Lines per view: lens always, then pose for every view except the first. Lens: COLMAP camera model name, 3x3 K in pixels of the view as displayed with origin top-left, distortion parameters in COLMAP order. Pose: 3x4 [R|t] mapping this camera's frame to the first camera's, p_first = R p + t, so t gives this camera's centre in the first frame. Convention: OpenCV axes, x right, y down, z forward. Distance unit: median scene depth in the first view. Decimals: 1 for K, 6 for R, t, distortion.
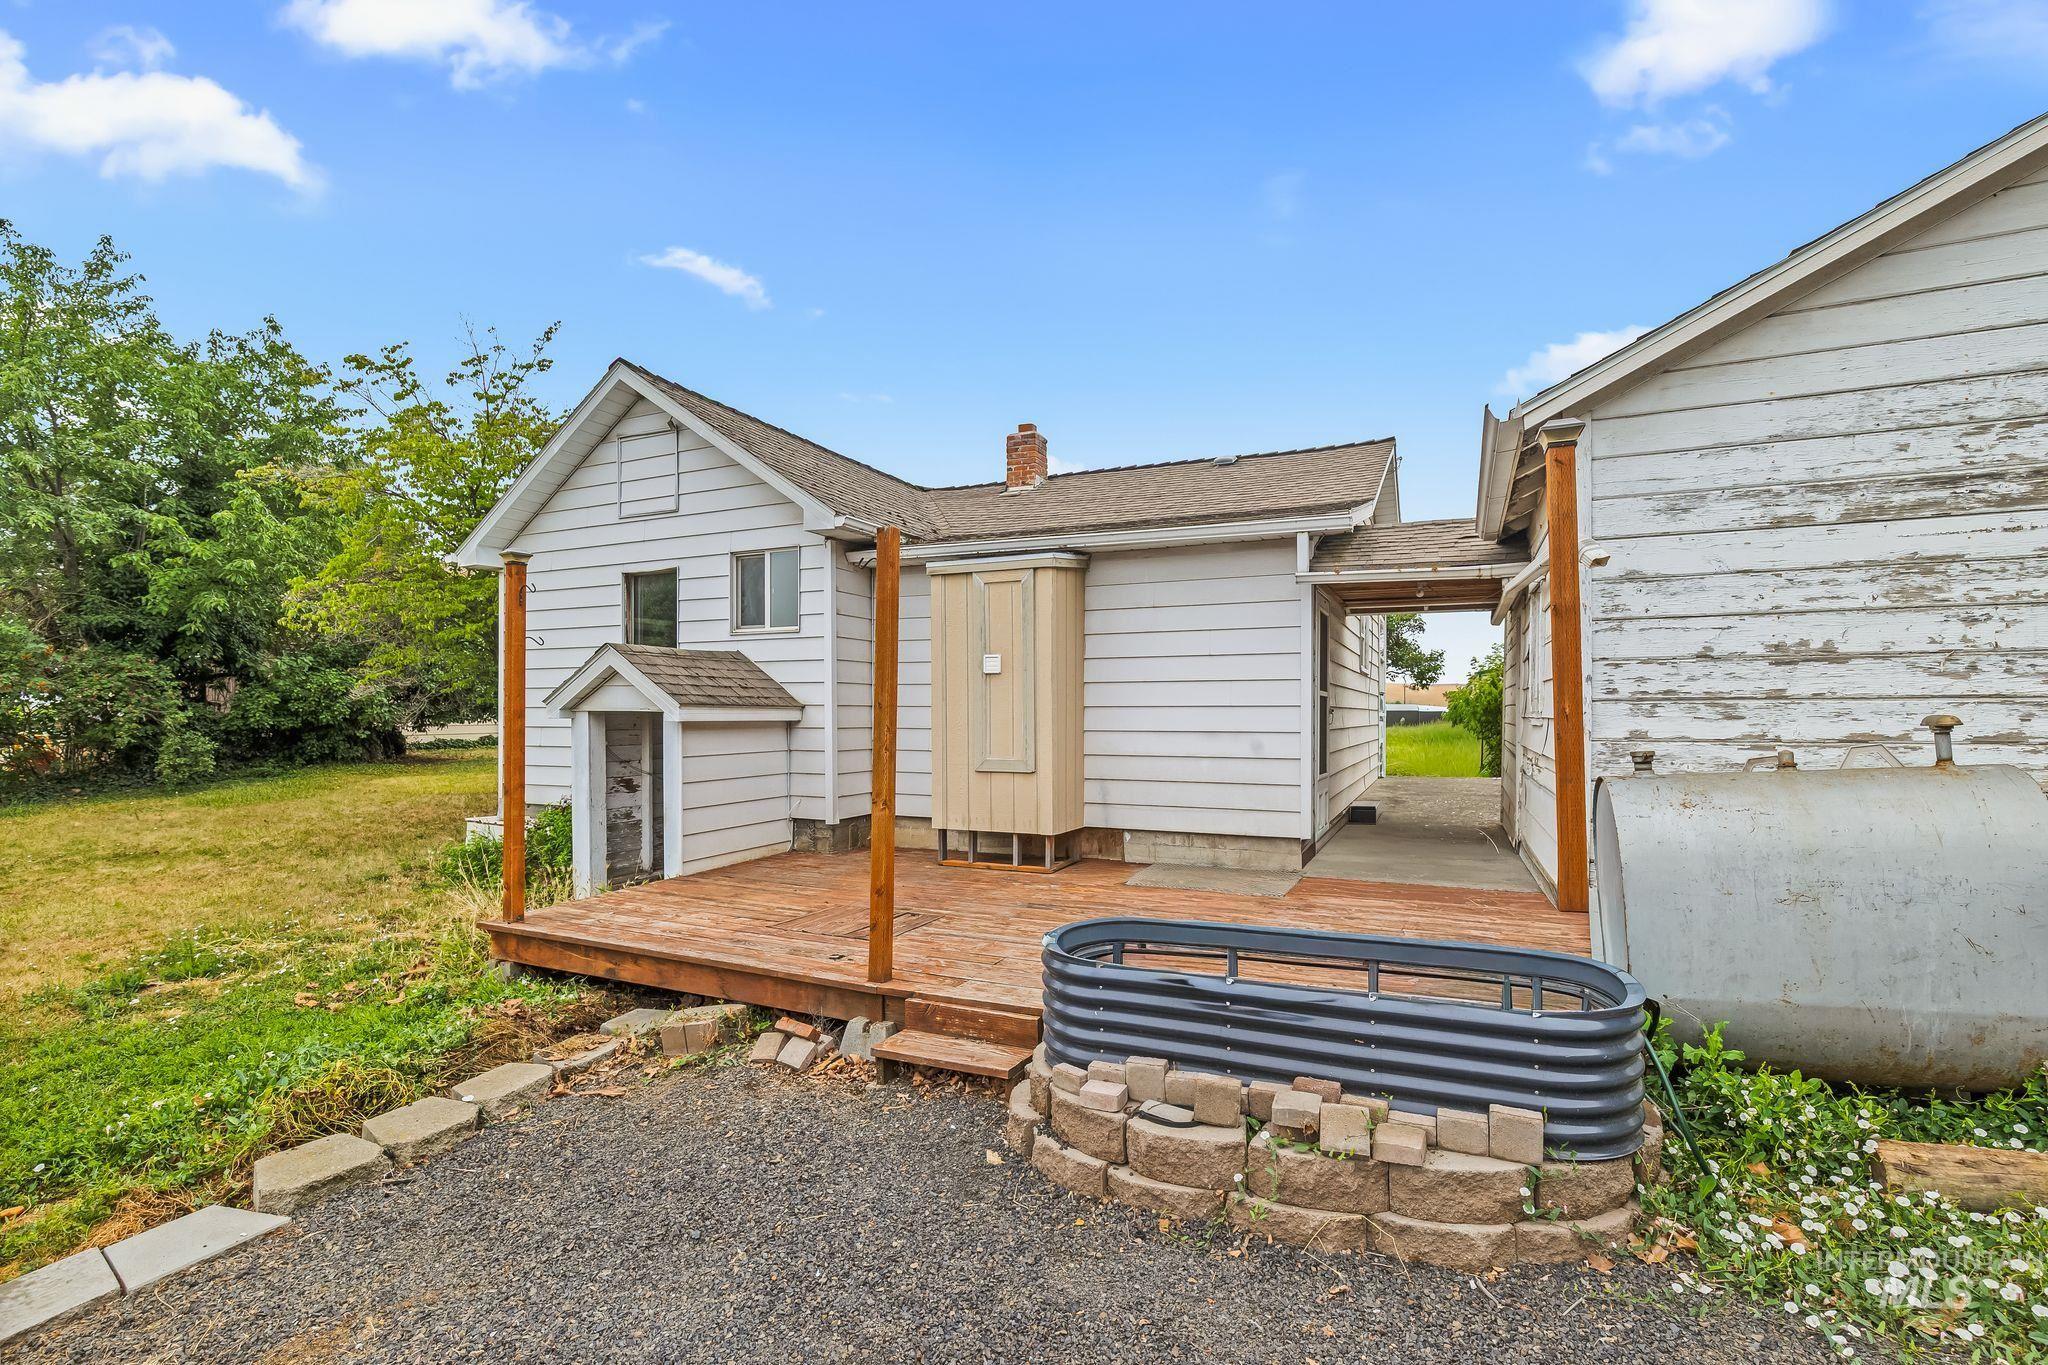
lens RADIAL K [[931.2, 0, 1029.9], [0, 931.2, 704.1], [0, 0, 1]] dist [-0.000107, 0.000020]
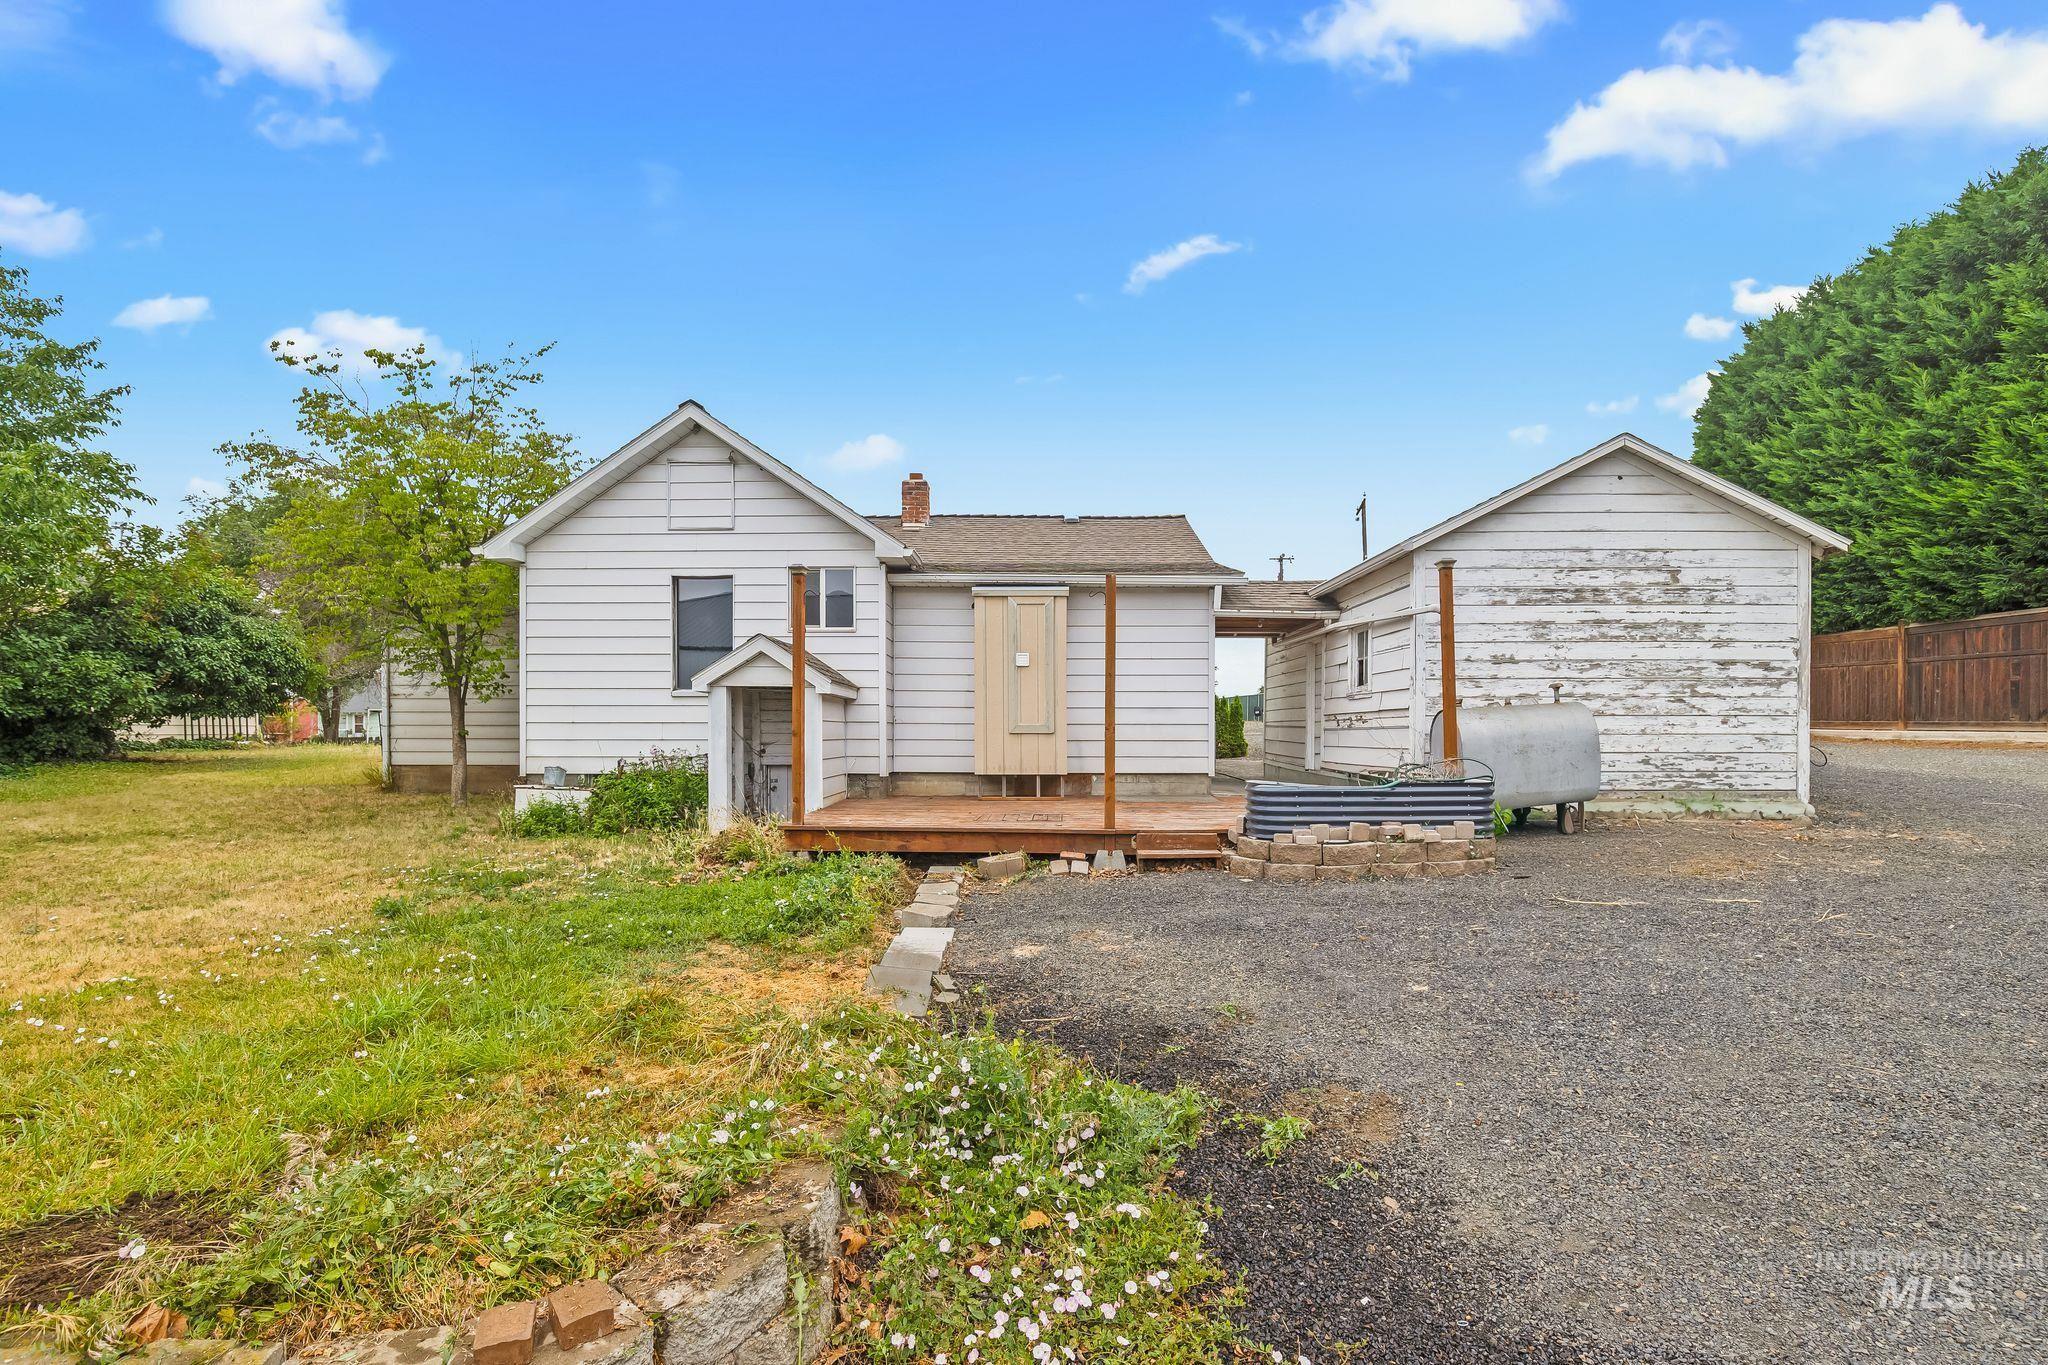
lens RADIAL K [[938.4, 0, 1026.2], [0, 938.4, 731.9], [0, 0, 1]] dist [-0.002459, 0.000166]
pose [[0.916097, 0.001801, 0.400954, -0.611318], [-0.004753, 0.999968, 0.006368, 0.059442], [-0.400930, -0.007739, 0.916076, -0.344341]]
